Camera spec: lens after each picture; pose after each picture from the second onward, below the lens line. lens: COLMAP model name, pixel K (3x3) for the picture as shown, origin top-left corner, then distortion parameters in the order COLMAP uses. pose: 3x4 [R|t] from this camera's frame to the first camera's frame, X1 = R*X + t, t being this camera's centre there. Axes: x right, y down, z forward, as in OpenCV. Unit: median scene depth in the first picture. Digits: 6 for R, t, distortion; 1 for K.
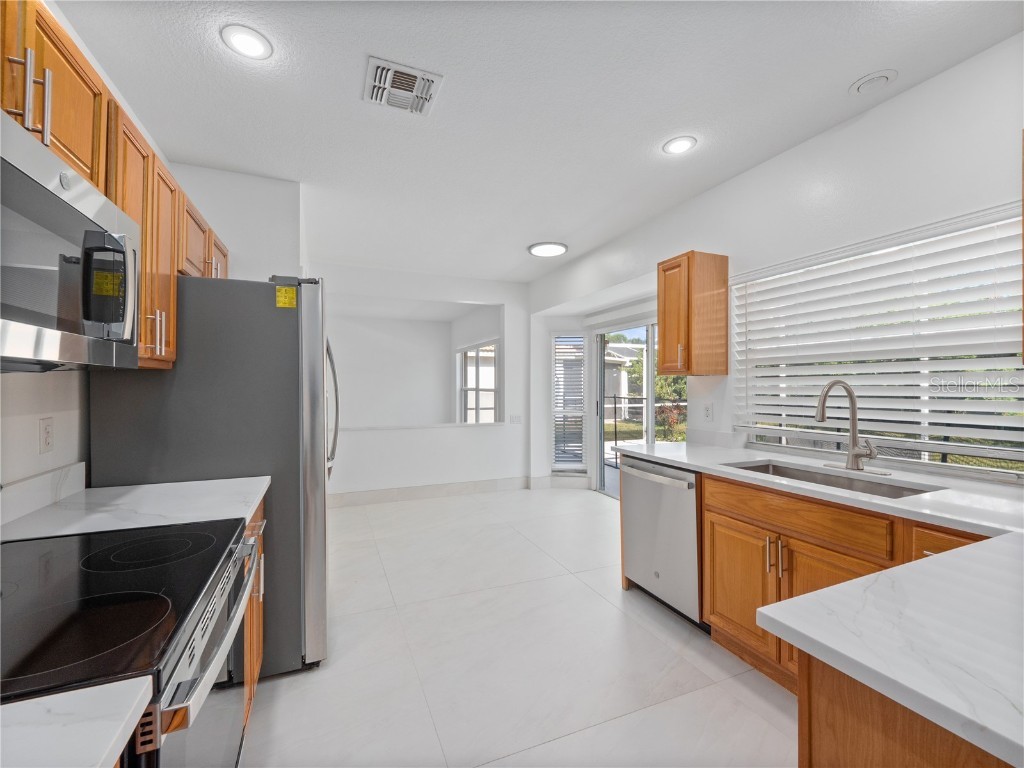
lens RADIAL K [[435.2, 0, 506.7], [0, 435.2, 386.9], [0, 0, 1]] dist [-0.001094, -0.000234]
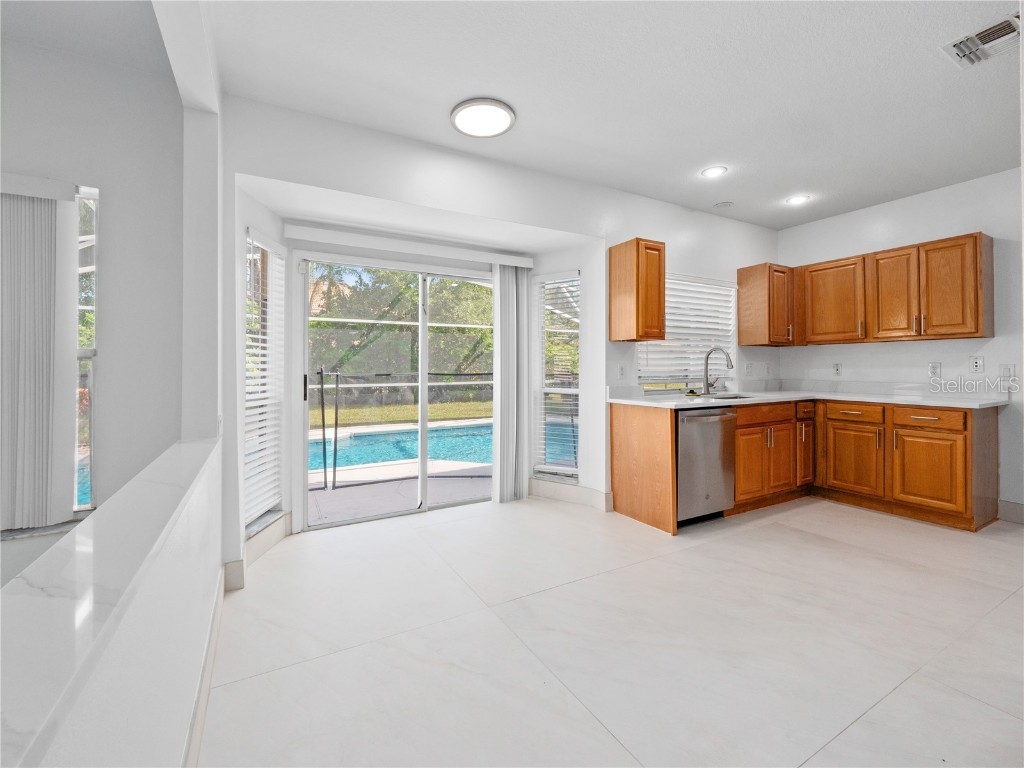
lens RADIAL K [[442.6, 0, 513.2], [0, 442.6, 368.9], [0, 0, 1]] dist [0.000285, -0.000066]
pose [[-0.114895, 0.000559, 0.993378, -0.884237], [0.007442, 0.999972, 0.000298, 0.057976], [-0.993350, 0.007427, -0.114896, 1.744674]]
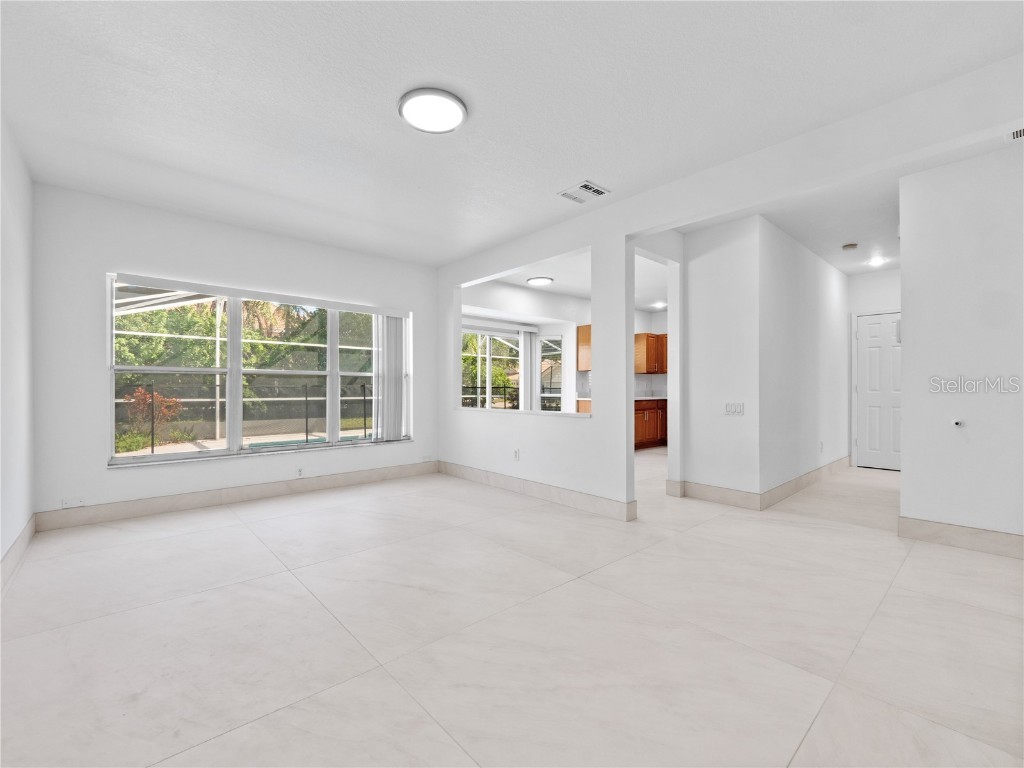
lens RADIAL K [[435.2, 0, 506.7], [0, 435.2, 386.9], [0, 0, 1]] dist [-0.001094, -0.000234]
pose [[-0.315913, -0.006283, 0.948767, -2.183899], [-0.003728, 0.999979, 0.005381, 0.066272], [-0.948781, -0.001837, -0.315929, 2.679340]]
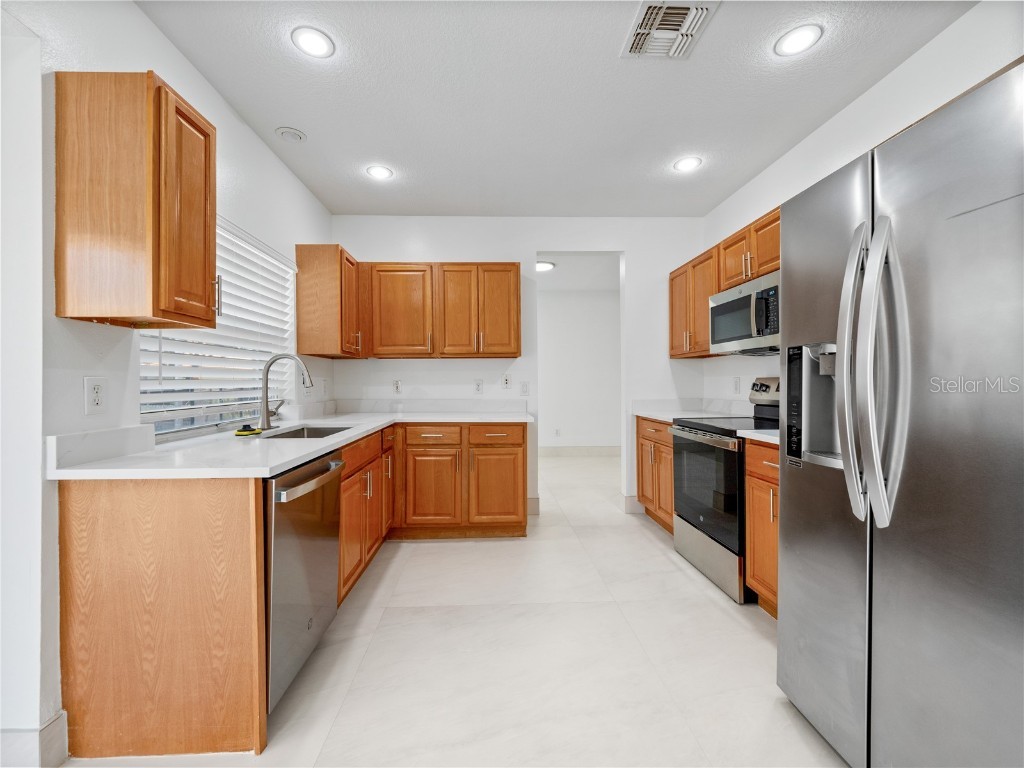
lens RADIAL K [[426.5, 0, 494.6], [0, 426.5, 381.5], [0, 0, 1]] dist [-0.001825, -0.000690]
pose [[-0.928487, 0.007600, 0.371288, -0.179544], [0.008342, 0.999965, 0.000393, 0.054145], [-0.371272, 0.003463, -0.928518, 1.551409]]
